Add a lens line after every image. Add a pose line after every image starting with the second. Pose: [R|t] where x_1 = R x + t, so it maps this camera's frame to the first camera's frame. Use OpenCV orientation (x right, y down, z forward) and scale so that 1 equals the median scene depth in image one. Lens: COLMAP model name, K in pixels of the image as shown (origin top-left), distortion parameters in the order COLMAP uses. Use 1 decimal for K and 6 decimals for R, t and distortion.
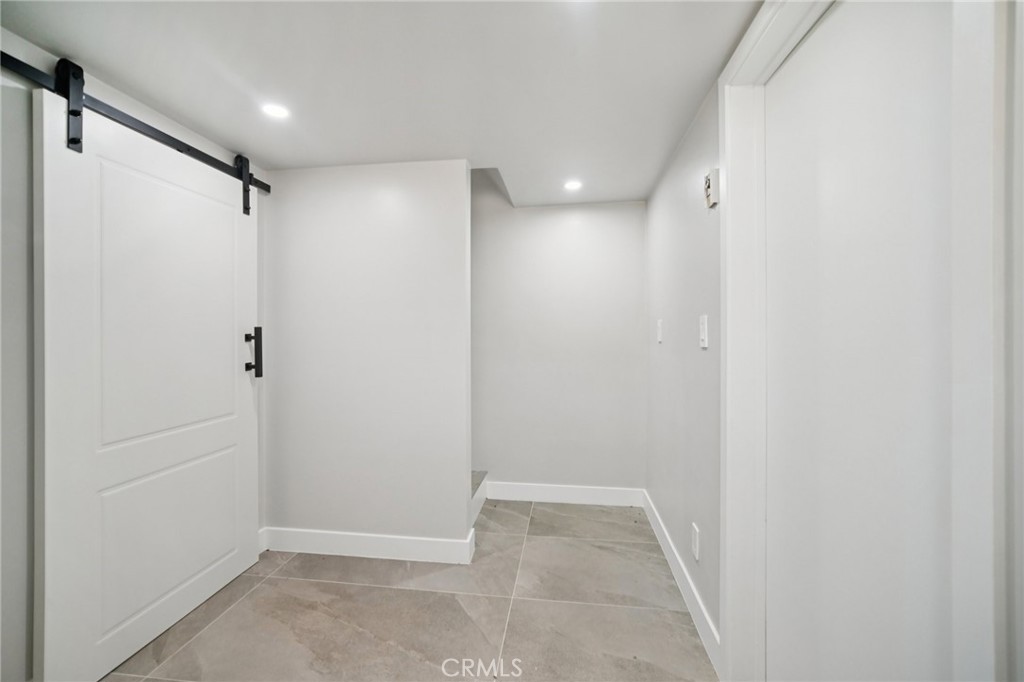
lens RADIAL K [[447.4, 0, 510.5], [0, 447.4, 336.0], [0, 0, 1]] dist [-0.010437, 0.000049]
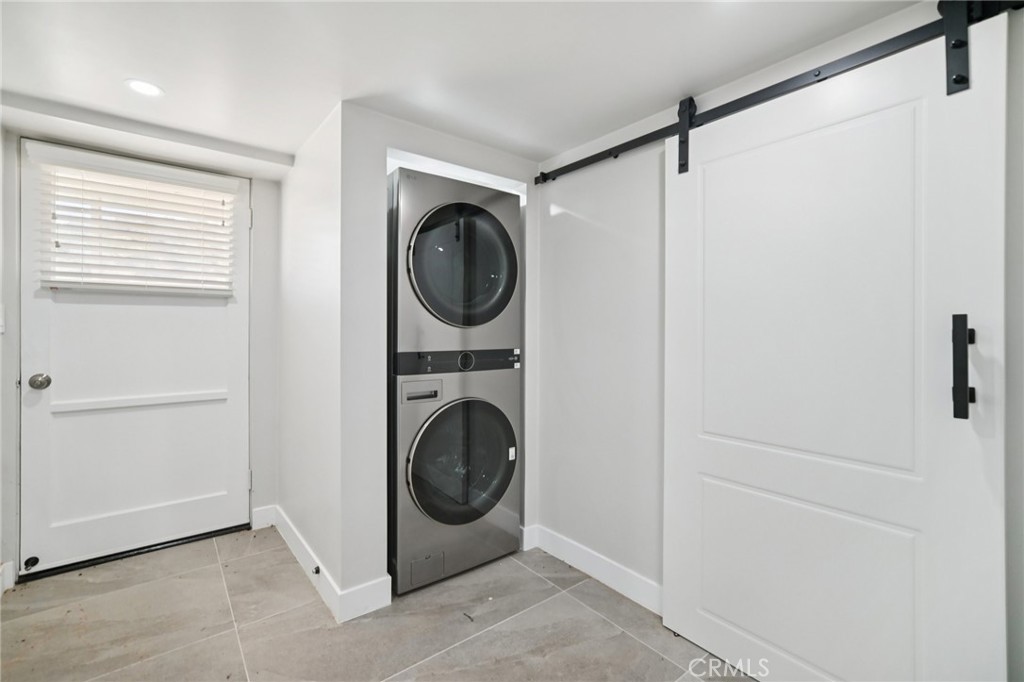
lens RADIAL K [[447.4, 0, 508.5], [0, 447.4, 324.7], [0, 0, 1]] dist [-0.010437, 0.000049]
pose [[-0.707558, -0.004309, -0.706642, 0.179071], [-0.004099, 0.999990, -0.001994, -0.008756], [0.706643, 0.001486, -0.707568, 1.457145]]
